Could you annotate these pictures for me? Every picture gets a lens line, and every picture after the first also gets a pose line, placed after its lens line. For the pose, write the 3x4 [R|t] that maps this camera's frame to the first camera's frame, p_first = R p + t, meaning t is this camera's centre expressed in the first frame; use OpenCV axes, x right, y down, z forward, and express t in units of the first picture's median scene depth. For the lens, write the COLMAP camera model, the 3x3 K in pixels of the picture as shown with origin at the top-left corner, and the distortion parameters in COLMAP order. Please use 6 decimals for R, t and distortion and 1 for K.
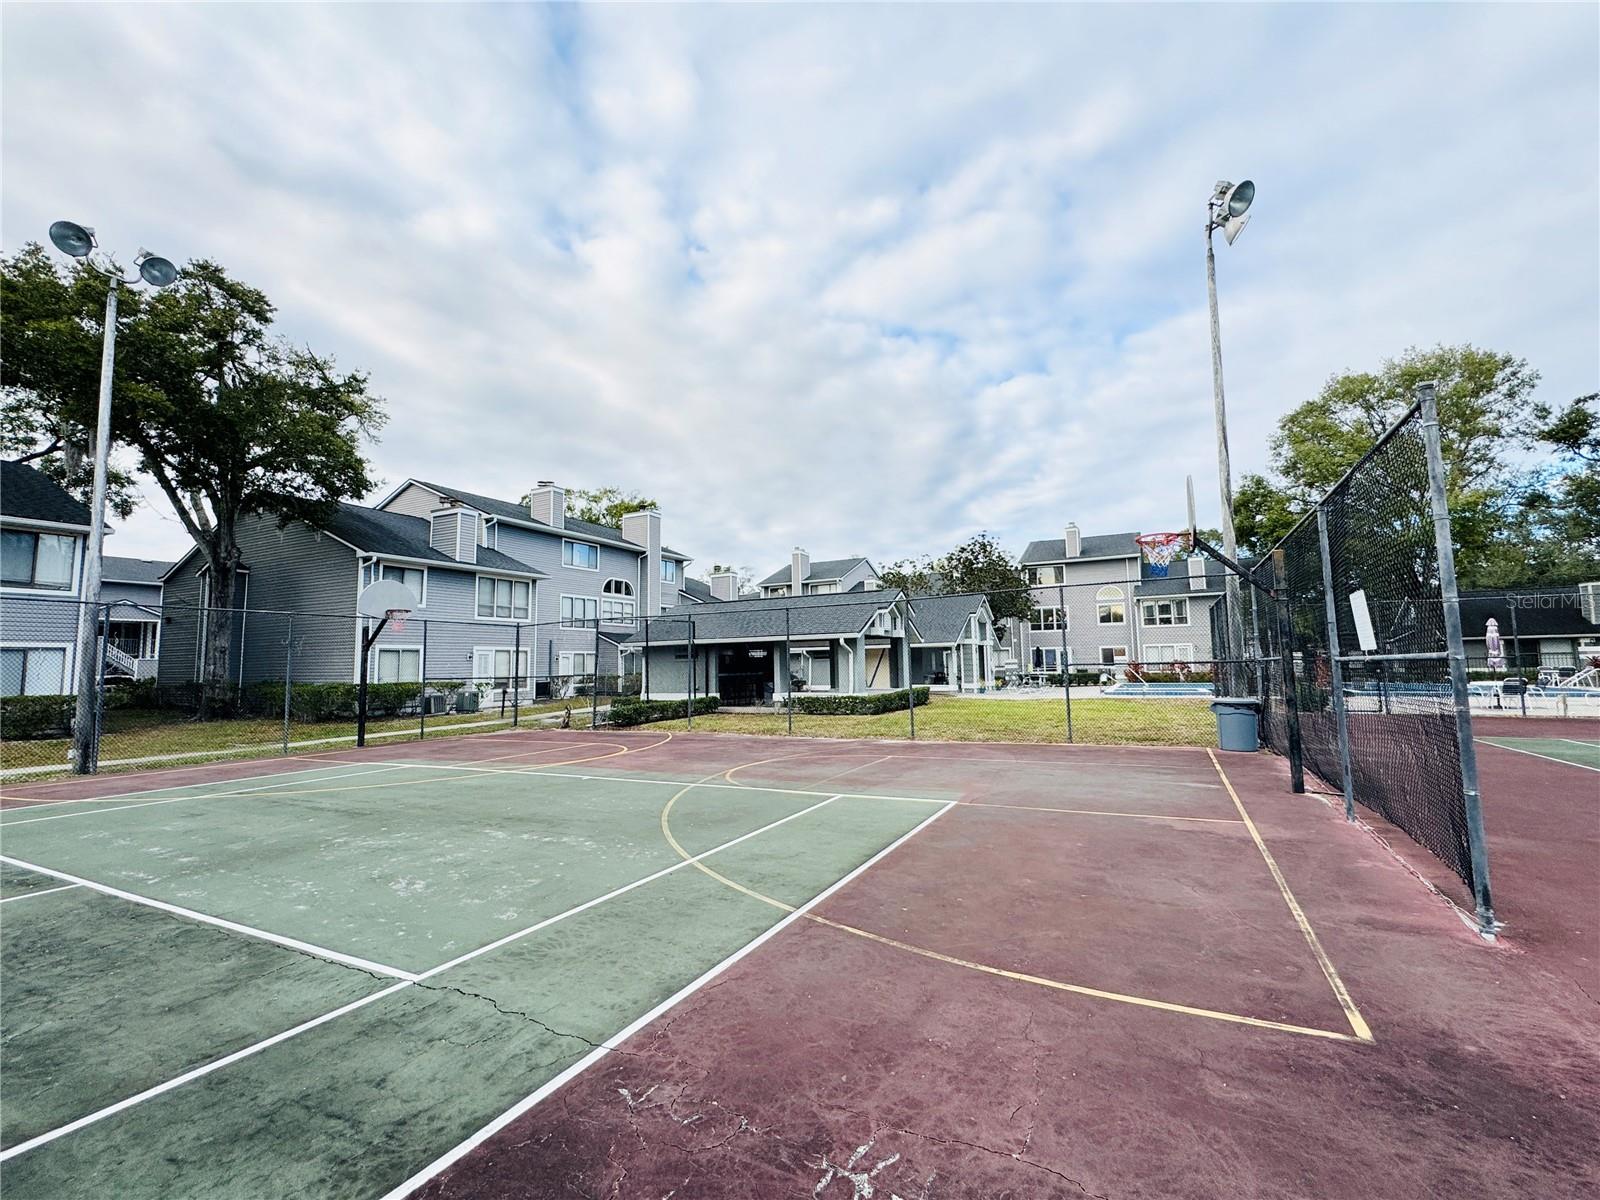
lens RADIAL K [[691.4, 0, 800.0], [0, 691.4, 600.0], [0, 0, 1]] dist [0.010242, -0.000060]
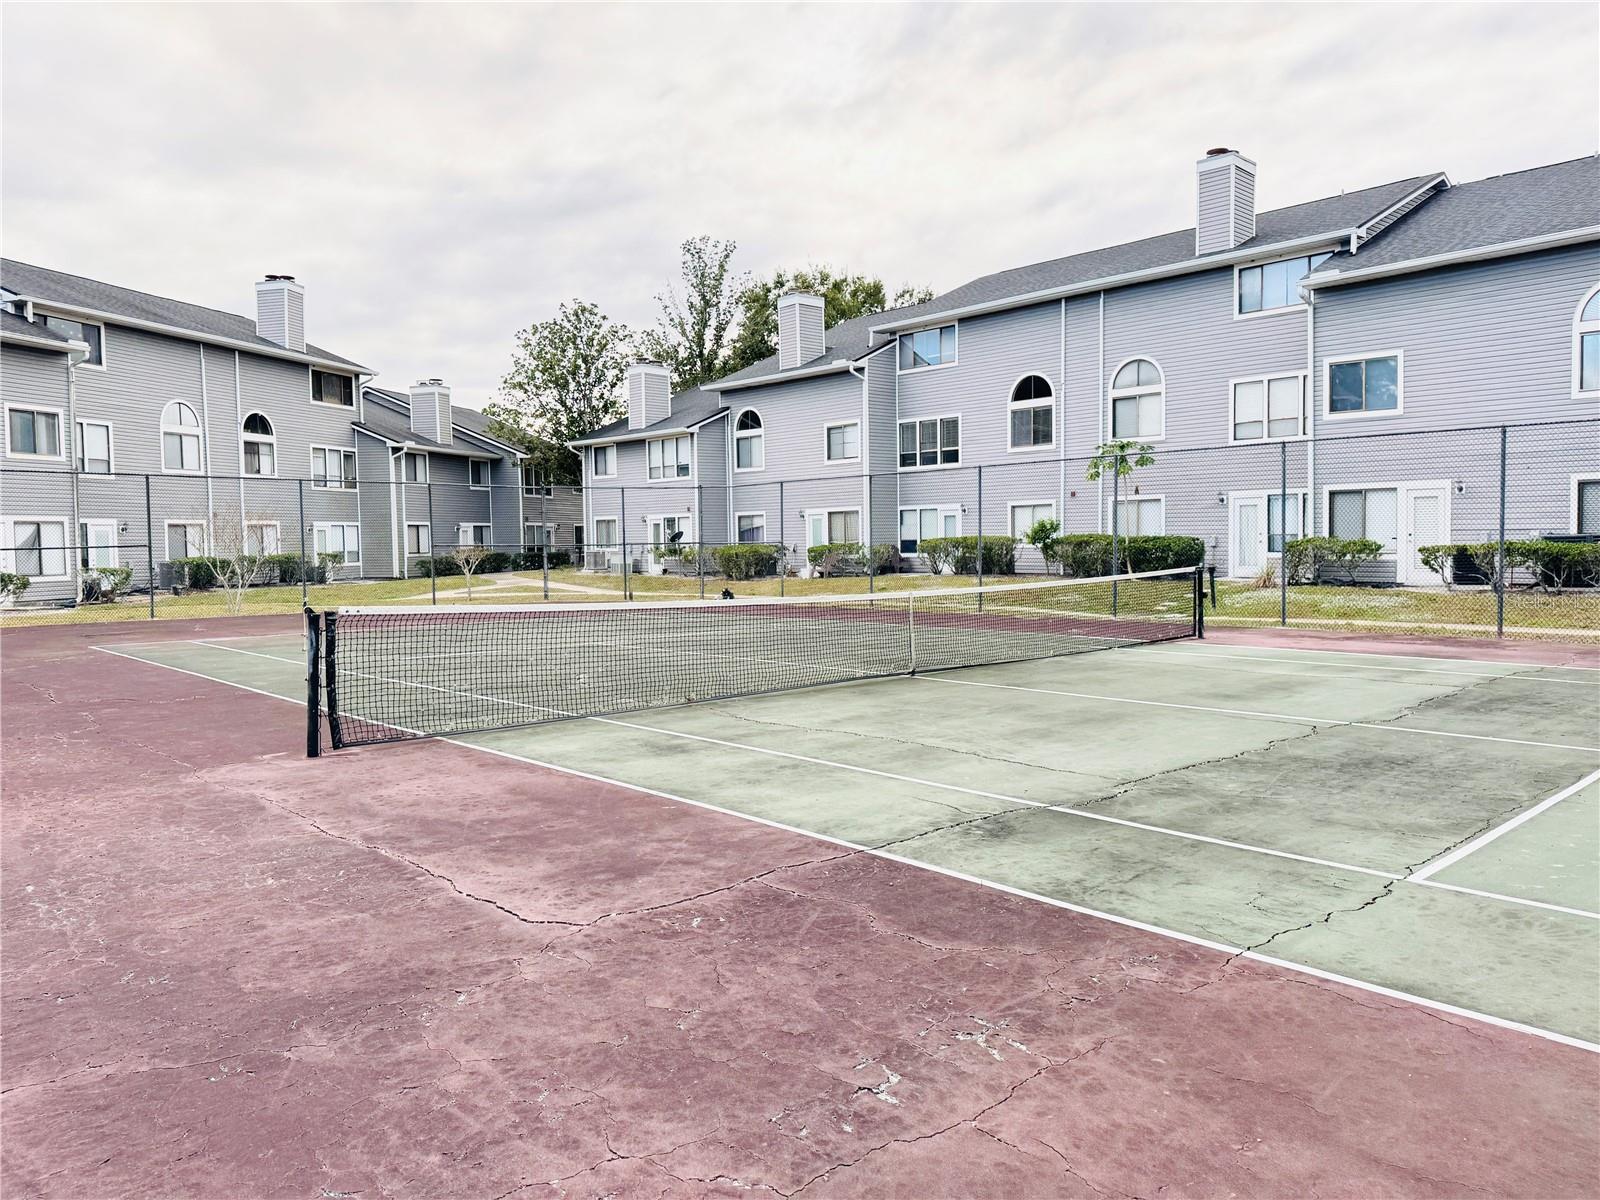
lens RADIAL K [[1121.5, 0, 800.0], [0, 1121.5, 600.0], [0, 0, 1]] dist [0.042062, 0.000067]
pose [[-0.337003, 0.068772, -0.938988, 1.198510], [0.113491, 0.993024, 0.031997, 0.100670], [0.934638, -0.095784, -0.342457, 1.008493]]
